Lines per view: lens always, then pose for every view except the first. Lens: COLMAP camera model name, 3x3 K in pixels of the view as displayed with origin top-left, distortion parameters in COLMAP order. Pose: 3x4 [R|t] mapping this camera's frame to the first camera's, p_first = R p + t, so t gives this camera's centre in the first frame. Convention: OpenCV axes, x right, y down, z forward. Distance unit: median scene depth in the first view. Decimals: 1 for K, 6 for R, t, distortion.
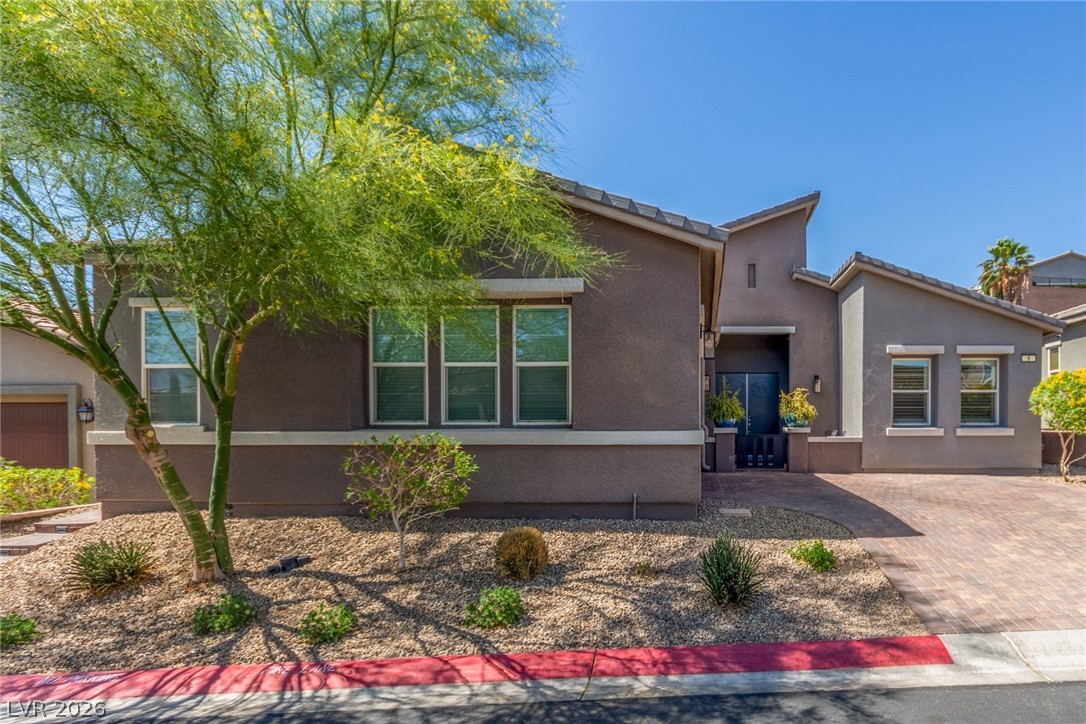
lens RADIAL K [[541.2, 0, 560.7], [0, 541.2, 346.9], [0, 0, 1]] dist [0.002685, 0.000138]
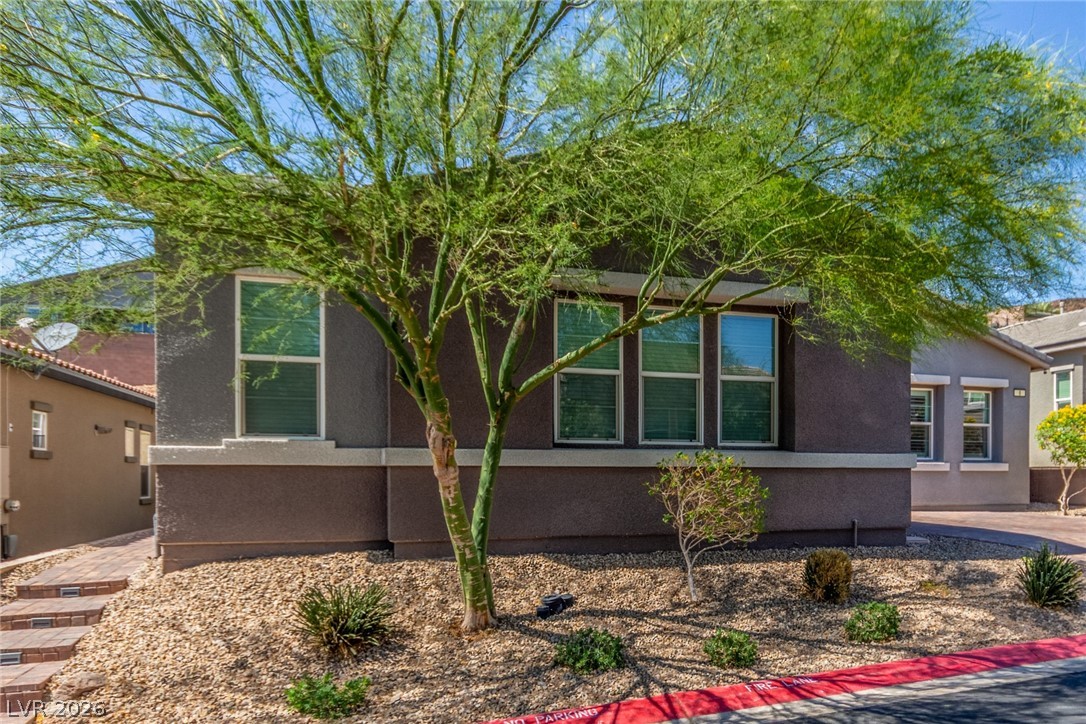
lens RADIAL K [[800.3, 0, 482.6], [0, 800.3, 333.2], [0, 0, 1]] dist [0.001570, 0.001653]
pose [[0.945835, 0.062786, 0.318519, -0.535797], [-0.054762, 0.997917, -0.034092, 0.015809], [-0.319996, 0.014803, 0.947303, -0.074077]]
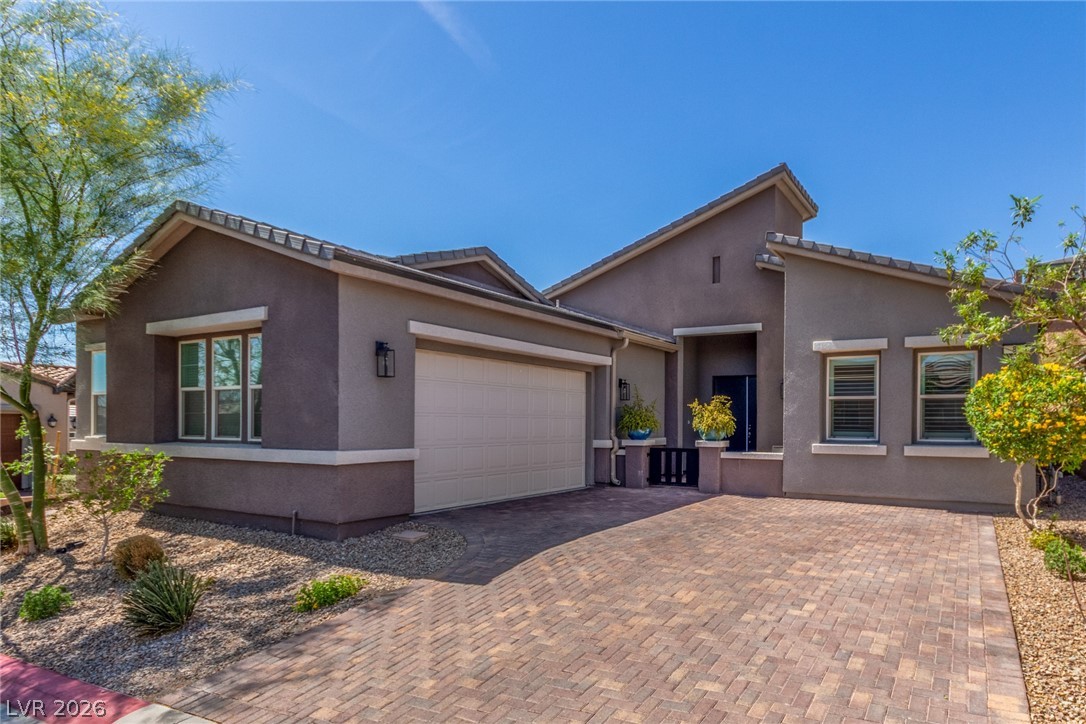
lens RADIAL K [[499.3, 0, 555.6], [0, 499.3, 353.5], [0, 0, 1]] dist [0.000643, 0.000185]
pose [[0.925882, -0.049579, -0.374545, 0.548481], [0.050071, 0.998710, -0.008423, 0.002010], [0.374480, -0.010955, 0.927170, 0.169220]]
